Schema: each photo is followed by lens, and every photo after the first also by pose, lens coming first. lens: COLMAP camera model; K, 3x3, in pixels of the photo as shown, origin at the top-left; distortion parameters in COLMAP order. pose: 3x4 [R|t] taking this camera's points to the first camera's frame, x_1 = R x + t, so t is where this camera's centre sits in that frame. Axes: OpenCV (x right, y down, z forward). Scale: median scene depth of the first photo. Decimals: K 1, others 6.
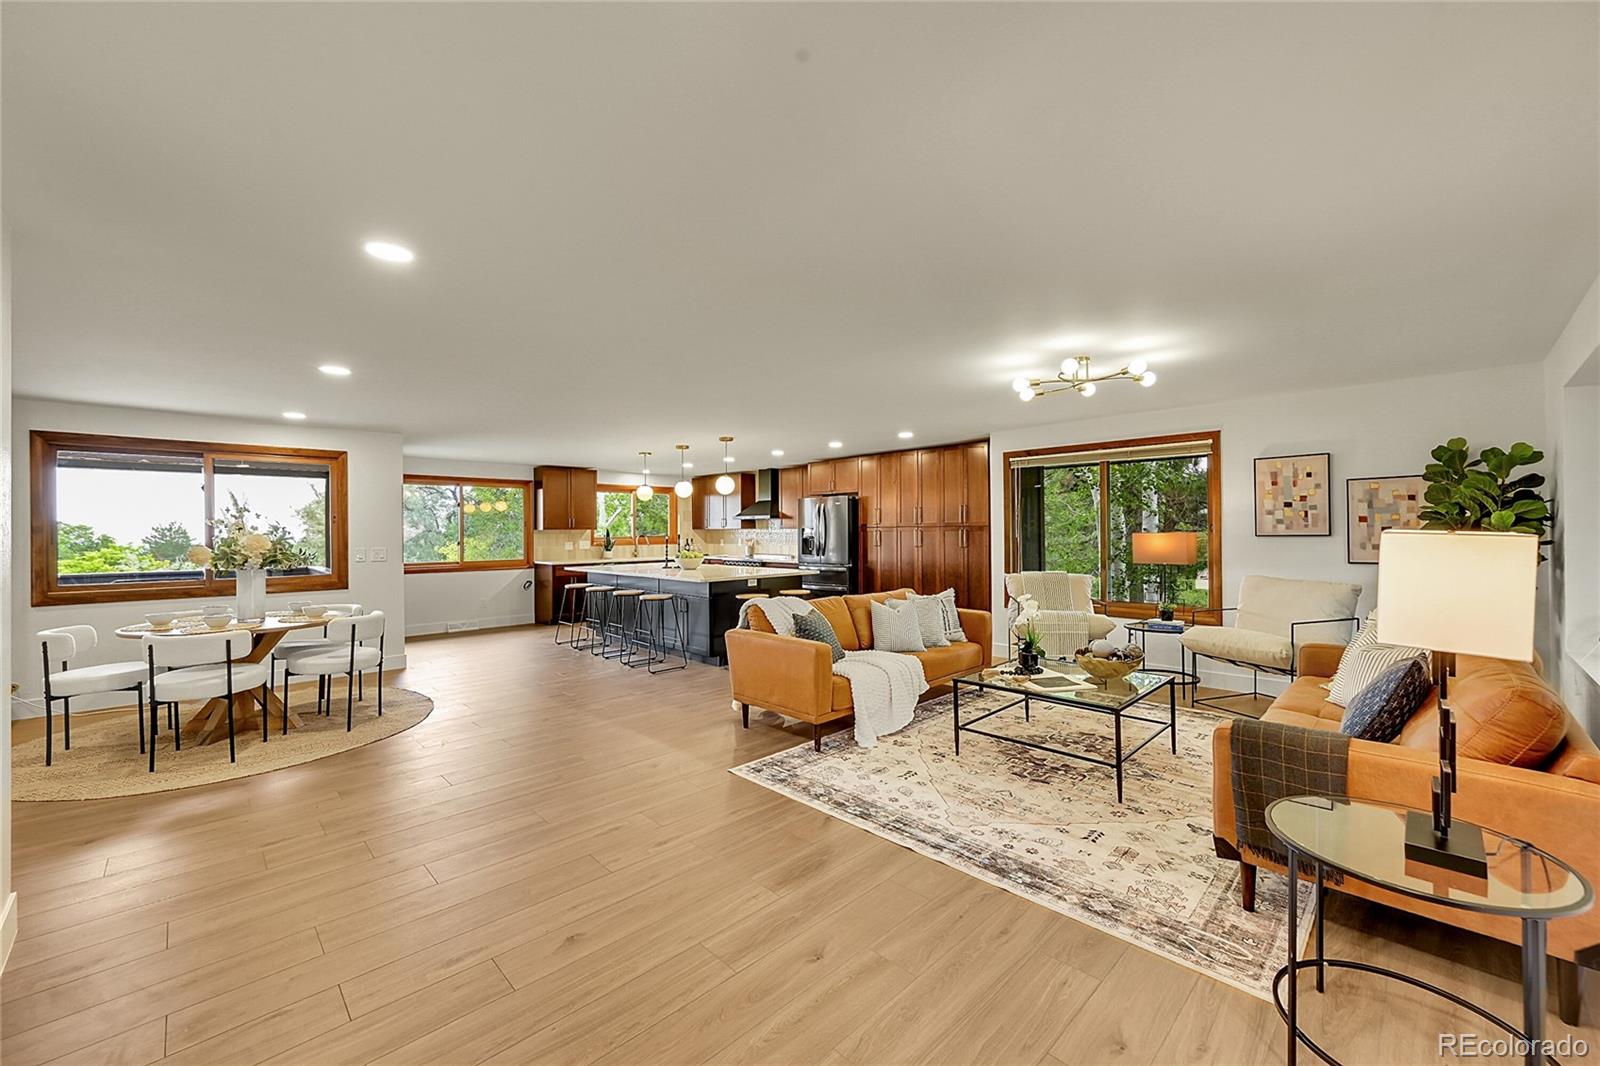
lens RADIAL K [[628.2, 0, 807.9], [0, 628.2, 531.8], [0, 0, 1]] dist [-0.001783, 0.000201]
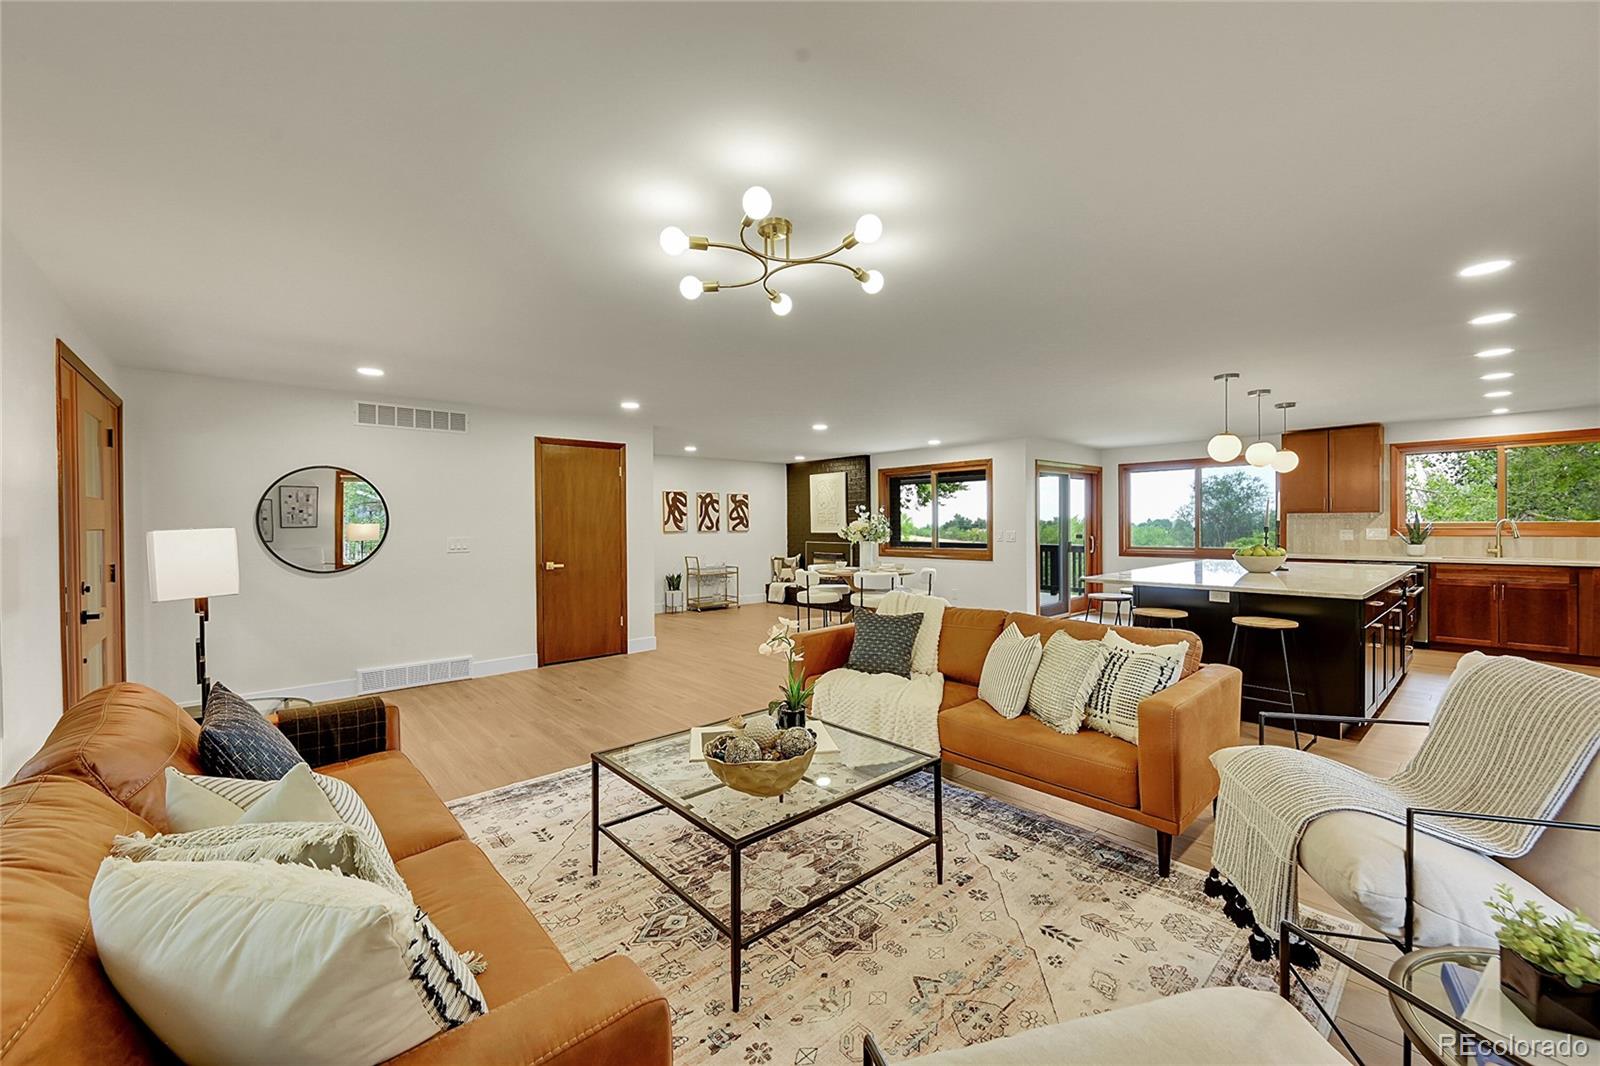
lens RADIAL K [[628.2, 0, 788.4], [0, 628.2, 530.5], [0, 0, 1]] dist [-0.001783, 0.000201]
pose [[-0.070272, 0.017856, -0.997368, 0.512360], [0.008716, 0.999813, 0.017286, -0.001208], [0.997490, -0.007479, -0.070415, 0.533779]]
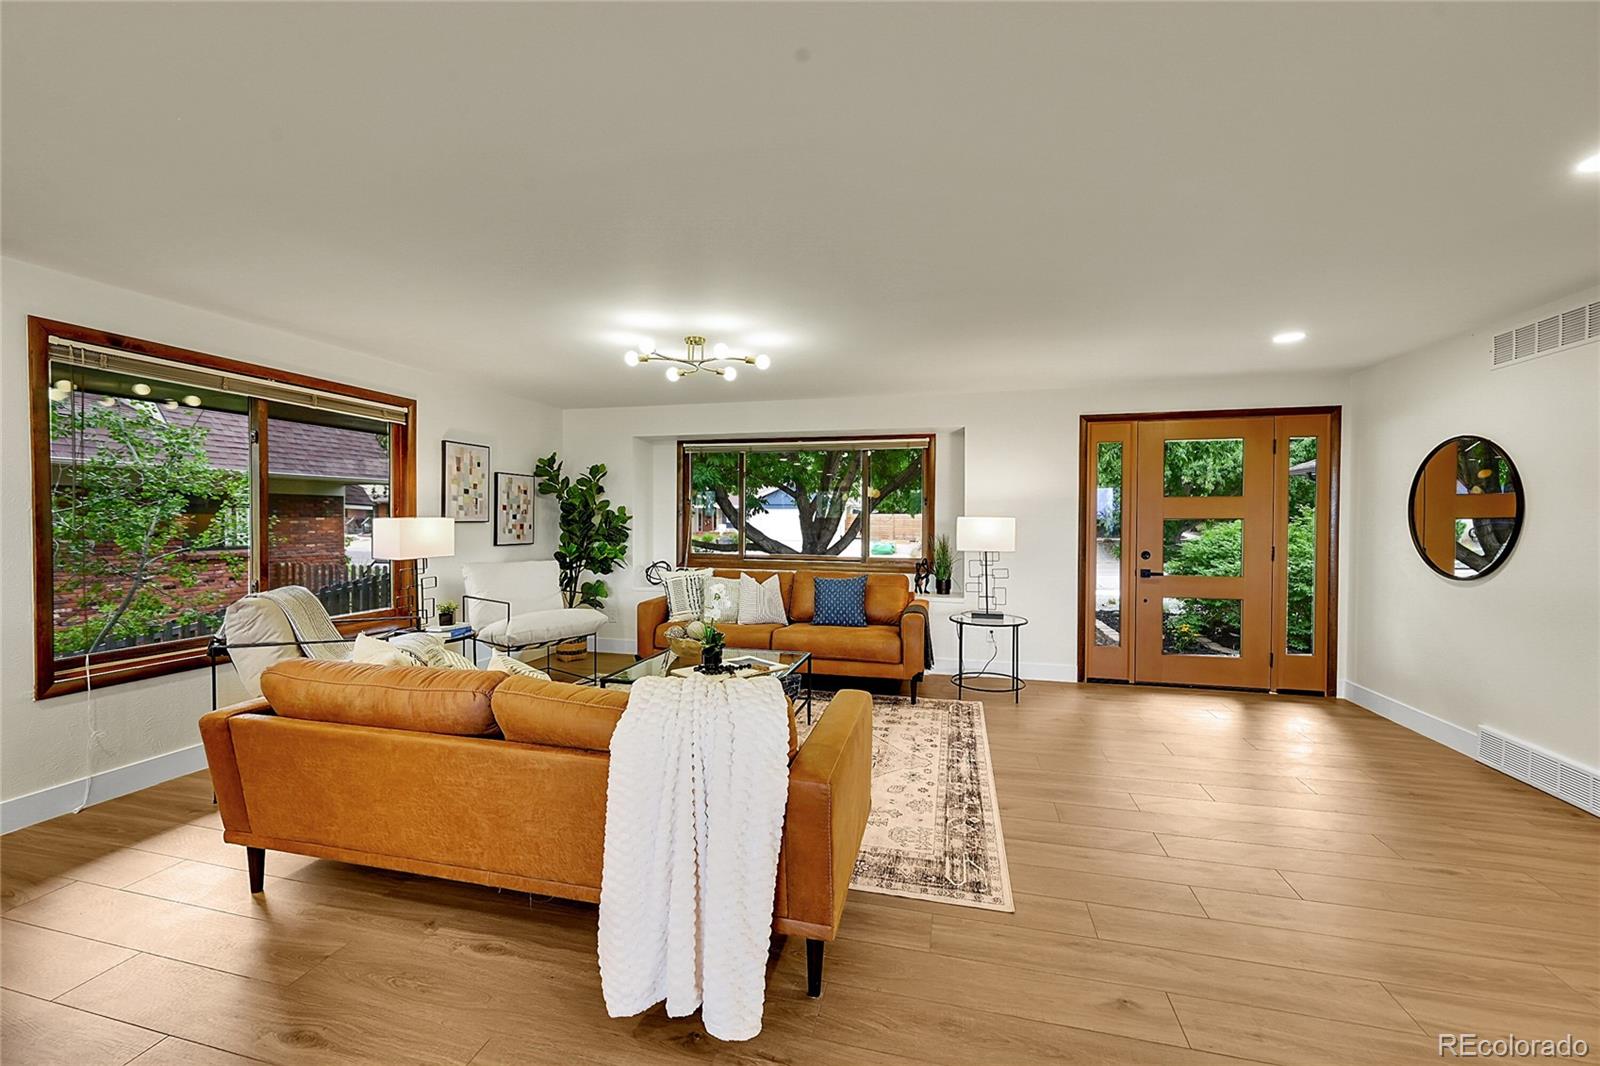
lens RADIAL K [[628.2, 0, 797.0], [0, 628.2, 528.3], [0, 0, 1]] dist [-0.001783, 0.000201]
pose [[-0.505940, -0.003806, 0.862560, -0.249120], [0.002728, 0.999978, 0.006012, 0.007721], [-0.862564, 0.005394, -0.505918, 0.690398]]
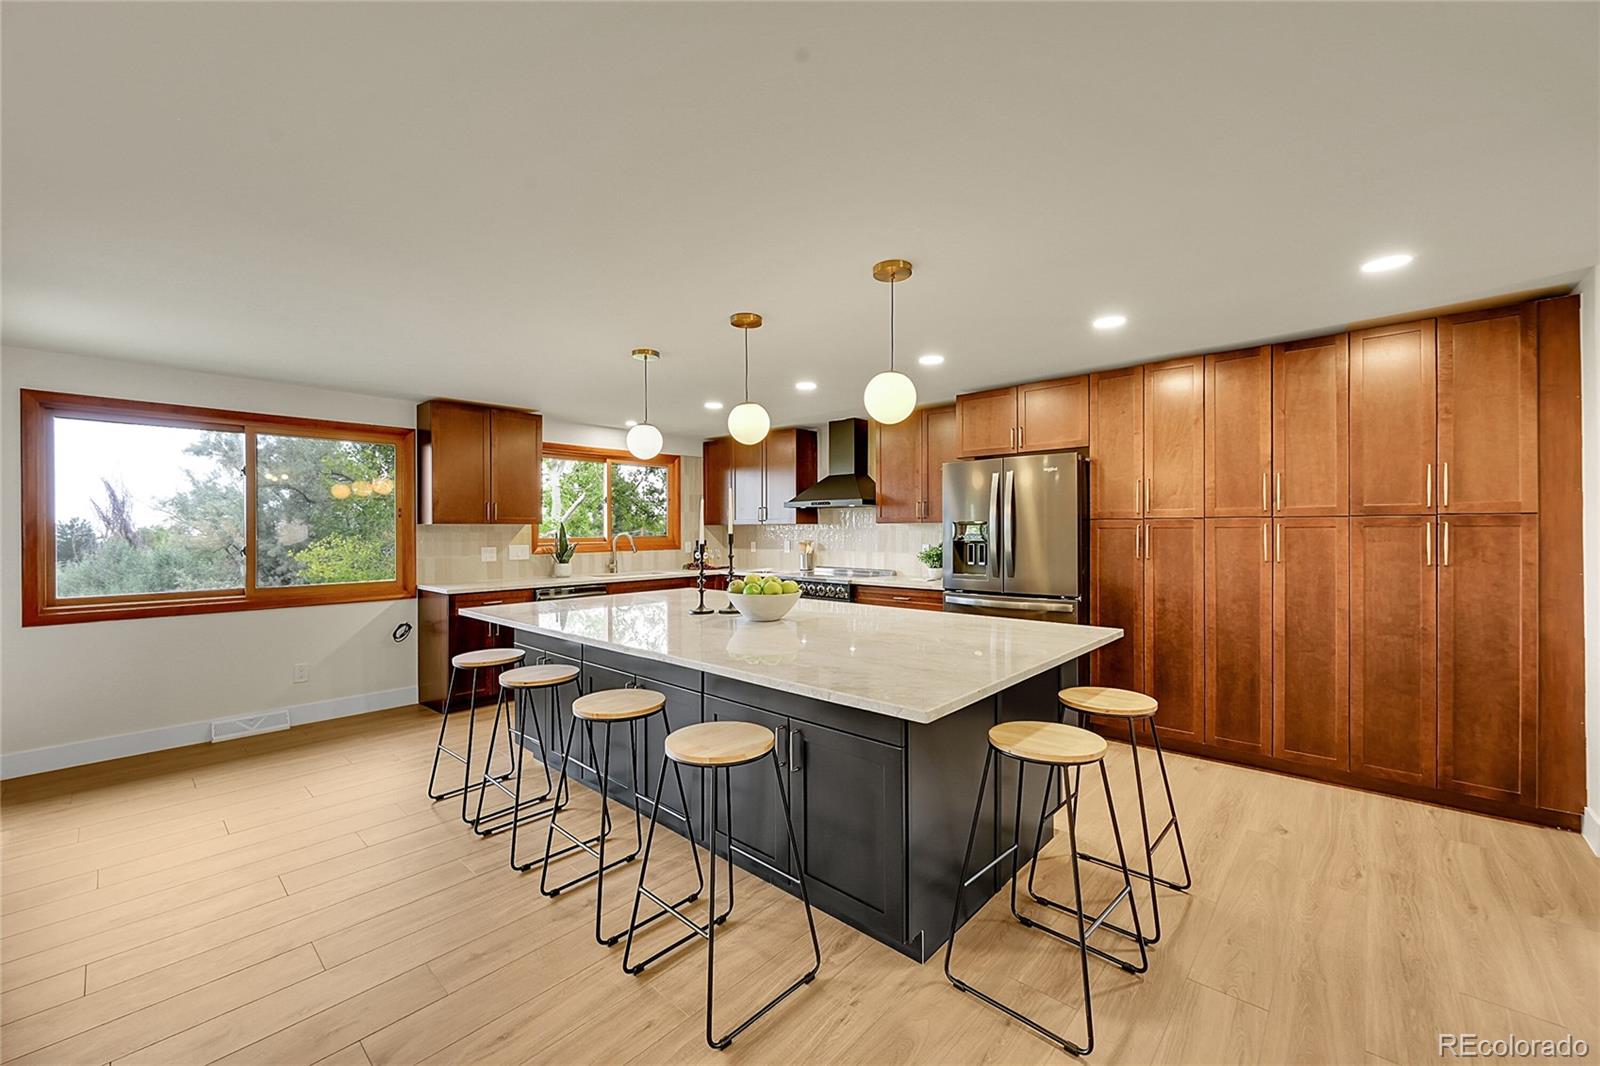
lens RADIAL K [[625.5, 0, 805.6], [0, 625.5, 532.4], [0, 0, 1]] dist [-0.002489, -0.000057]
pose [[0.998322, 0.001377, 0.057892, -0.183675], [-0.001497, 0.999997, 0.002031, 0.002307], [-0.057889, -0.002114, 0.998321, 0.588190]]
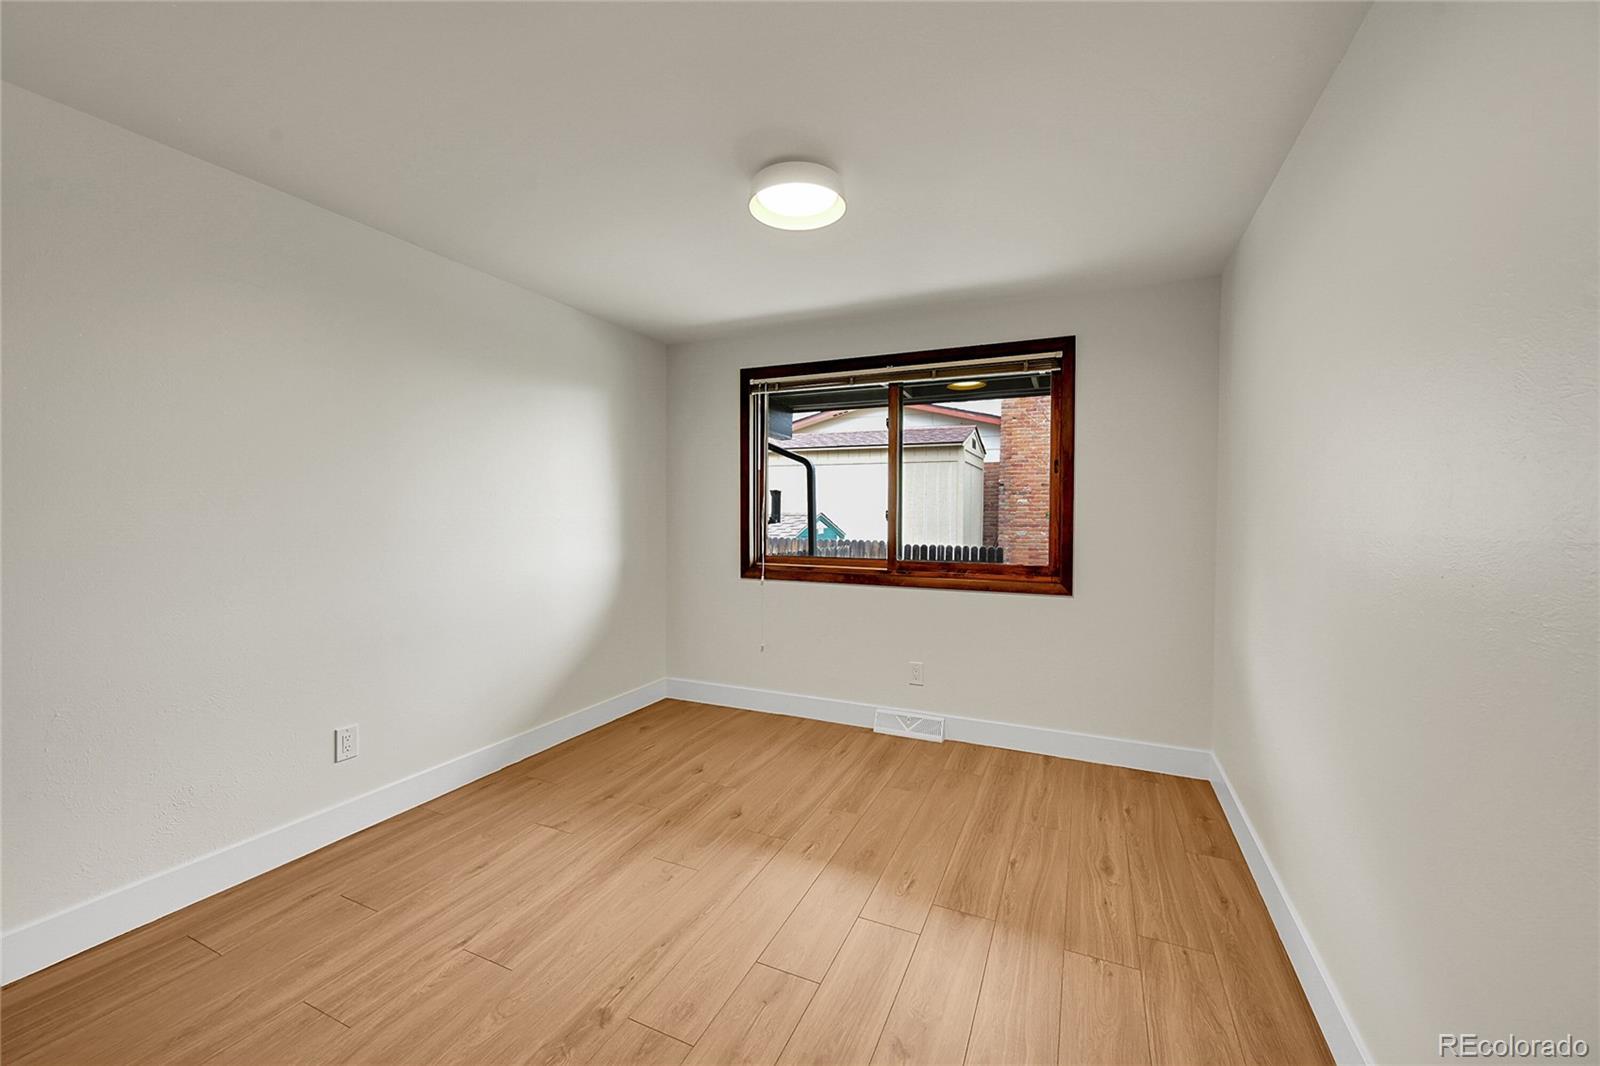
lens RADIAL K [[639.3, 0, 800.4], [0, 639.3, 529.4], [0, 0, 1]] dist [0.000071, -0.000012]
pose [[0.936556, -0.011324, 0.350334, 0.107617], [-0.004735, 0.998978, 0.044951, 0.006642], [-0.350485, -0.043758, 0.935546, 0.329104]]
